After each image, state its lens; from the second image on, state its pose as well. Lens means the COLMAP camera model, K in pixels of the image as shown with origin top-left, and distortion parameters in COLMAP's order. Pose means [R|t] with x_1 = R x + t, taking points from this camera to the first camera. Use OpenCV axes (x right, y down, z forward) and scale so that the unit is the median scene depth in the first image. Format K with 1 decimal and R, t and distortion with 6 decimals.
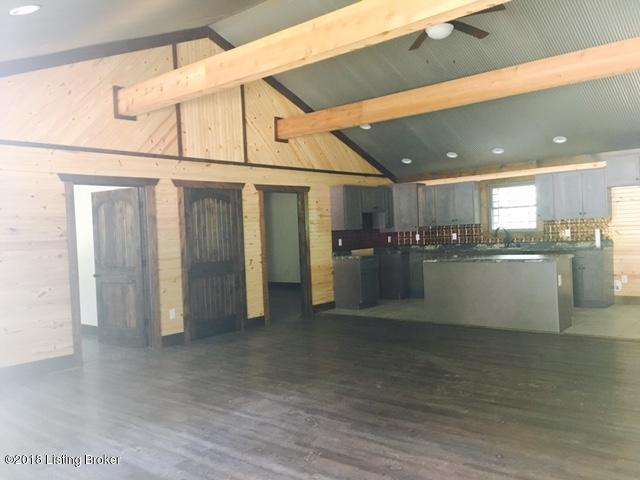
lens RADIAL K [[550.8, 0, 323.1], [0, 550.8, 239.6], [0, 0, 1]] dist [0.112033, -0.187755]
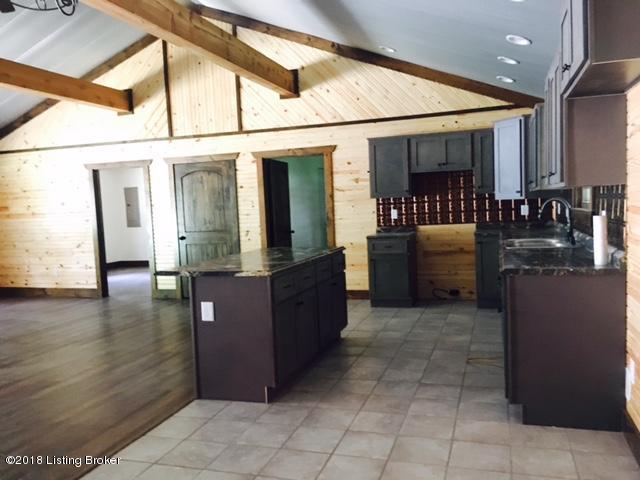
lens RADIAL K [[550.8, 0, 323.1], [0, 550.8, 239.6], [0, 0, 1]] dist [0.112033, -0.187755]
pose [[0.375626, 0.090531, -0.922339, 0.727059], [0.015920, 0.994440, 0.104091, -0.042390], [0.926635, -0.053783, 0.372096, 0.668306]]
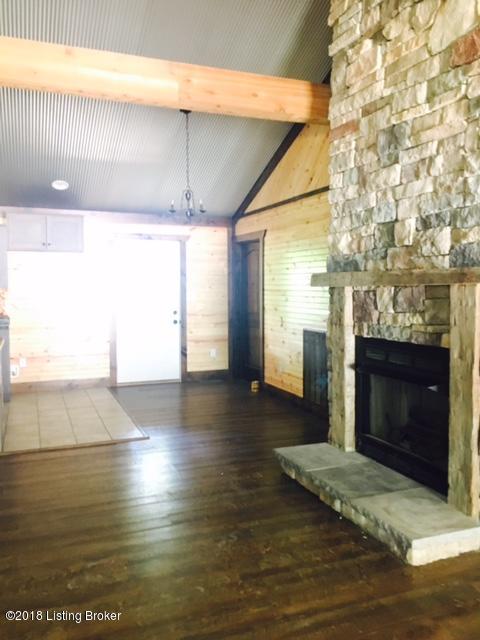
lens RADIAL K [[550.8, 0, 240.0], [0, 550.8, 320.0], [0, 0, 1]] dist [0.112033, -0.187755]
pose [[0.486312, -0.013873, 0.873675, -0.028325], [-0.005744, 0.999802, 0.019074, -0.010155], [-0.873766, -0.014295, 0.486136, 0.295075]]
